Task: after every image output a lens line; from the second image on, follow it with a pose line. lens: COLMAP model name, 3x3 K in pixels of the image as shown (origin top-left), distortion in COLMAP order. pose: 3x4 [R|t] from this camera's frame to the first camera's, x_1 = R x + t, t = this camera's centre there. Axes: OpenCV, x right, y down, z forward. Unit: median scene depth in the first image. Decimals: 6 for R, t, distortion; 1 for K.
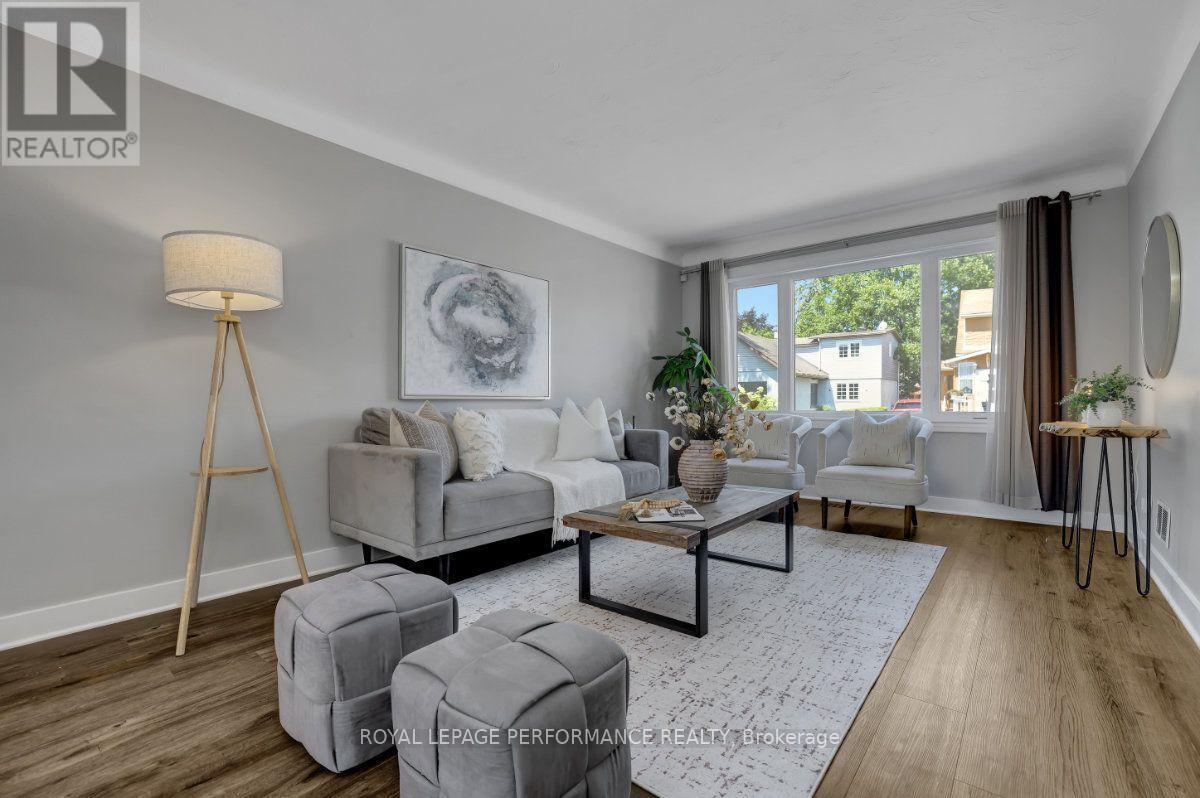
lens RADIAL K [[525.7, 0, 585.1], [0, 525.7, 406.6], [0, 0, 1]] dist [-0.040382, 0.013438]
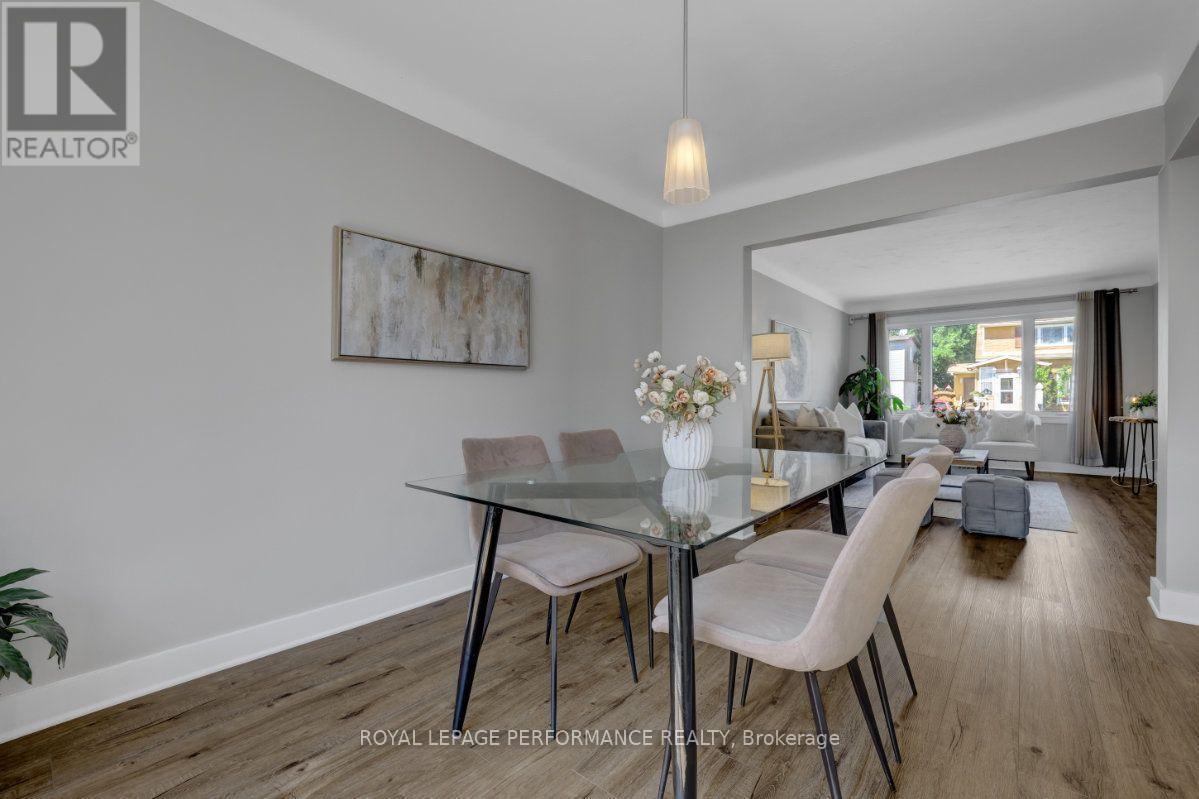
lens RADIAL K [[525.3, 0, 590.0], [0, 525.3, 401.0], [0, 0, 1]] dist [-0.040382, 0.013438]
pose [[0.999966, 0.003267, 0.007592, -0.886728], [-0.003208, 0.999965, -0.007747, -0.005335], [-0.007617, 0.007722, 0.999941, -0.745316]]
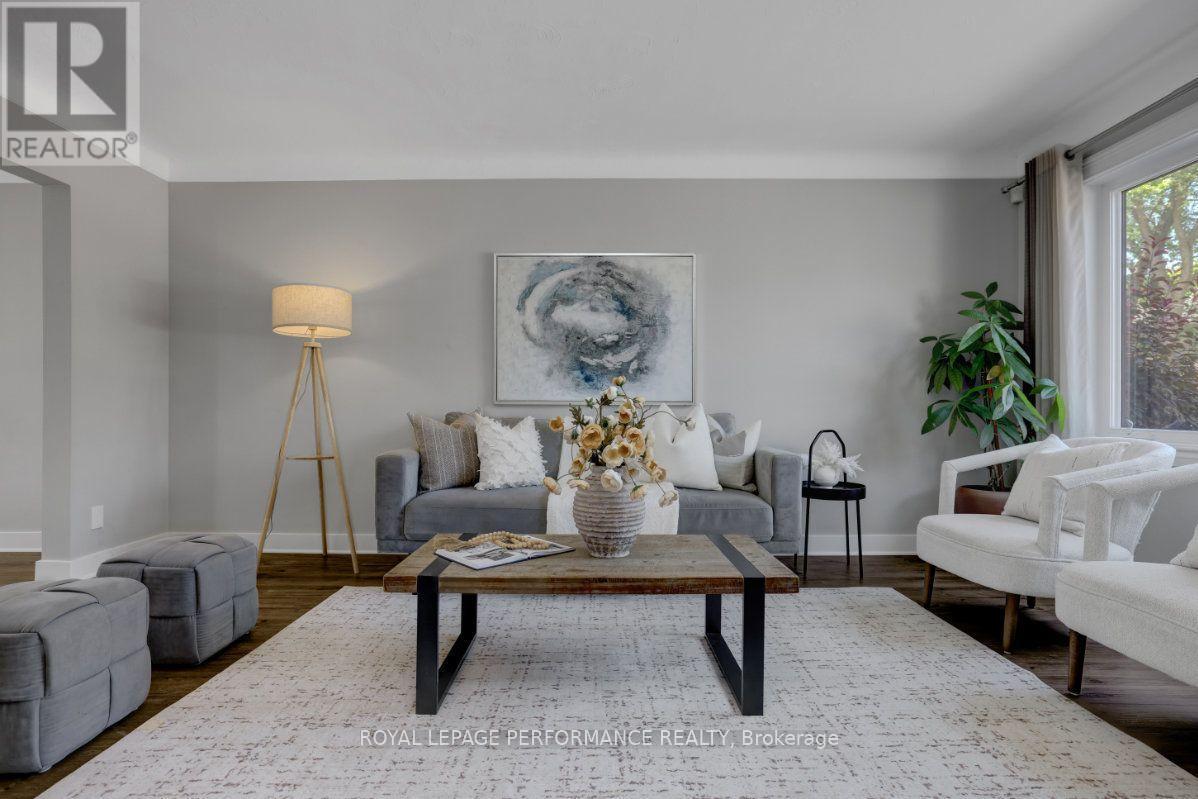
lens RADIAL K [[586.7, 0, 589.6], [0, 586.7, 411.5], [0, 0, 1]] dist [-0.015786, -0.000414]
pose [[0.646000, 0.020694, -0.763057, 0.574579], [-0.012080, 0.999784, 0.016887, -0.018842], [0.763242, -0.001691, 0.646111, 0.342161]]
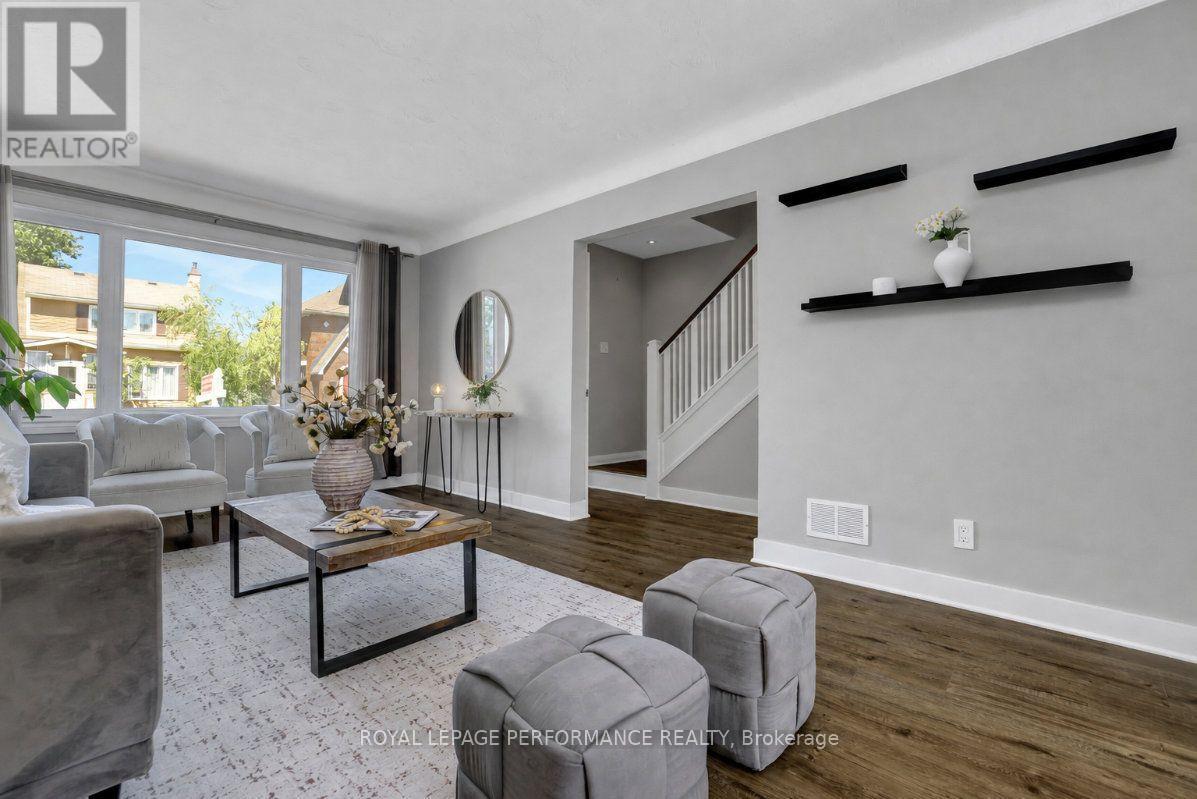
lens RADIAL K [[524.4, 0, 605.6], [0, 524.4, 397.4], [0, 0, 1]] dist [-0.040382, 0.013438]
pose [[0.023862, 0.003355, 0.999710, -0.459224], [0.007517, 0.999965, -0.003535, -0.000532], [-0.999687, 0.007599, 0.023836, 0.390816]]
